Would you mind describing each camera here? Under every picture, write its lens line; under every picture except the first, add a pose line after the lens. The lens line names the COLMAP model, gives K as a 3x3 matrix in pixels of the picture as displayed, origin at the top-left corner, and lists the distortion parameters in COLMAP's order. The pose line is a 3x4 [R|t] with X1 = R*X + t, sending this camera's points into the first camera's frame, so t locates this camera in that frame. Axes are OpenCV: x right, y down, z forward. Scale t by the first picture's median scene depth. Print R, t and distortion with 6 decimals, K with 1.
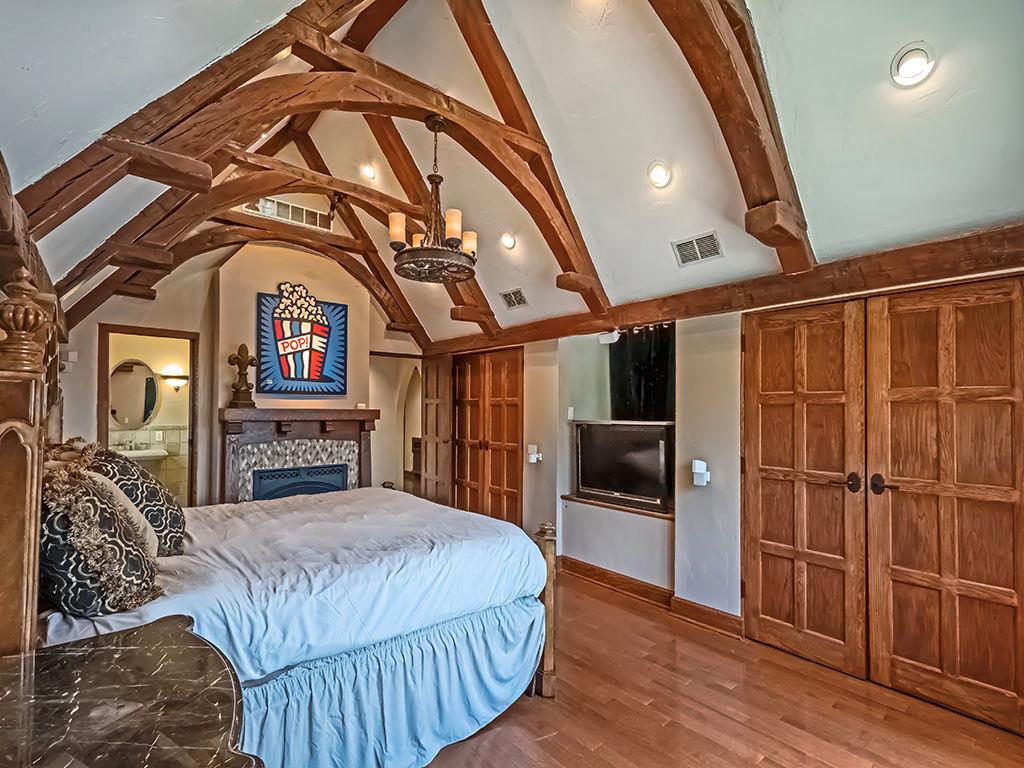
lens RADIAL K [[446.5, 0, 523.4], [0, 446.5, 402.5], [0, 0, 1]] dist [0.000843, -0.000030]
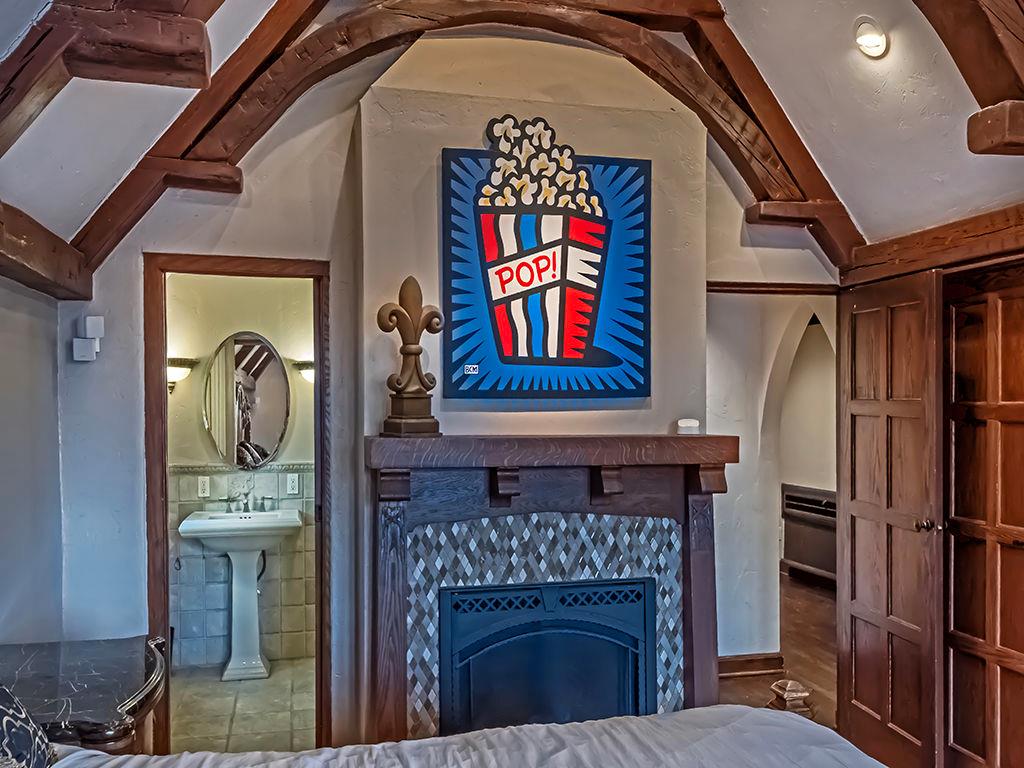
lens RADIAL K [[835.5, 0, 510.2], [0, 835.5, 389.8], [0, 0, 1]] dist [0.041994, 0.000376]
pose [[0.864265, -0.013518, -0.502855, -0.152110], [0.010868, 0.999907, -0.008200, -0.020587], [0.502920, 0.001622, 0.864332, 0.348950]]
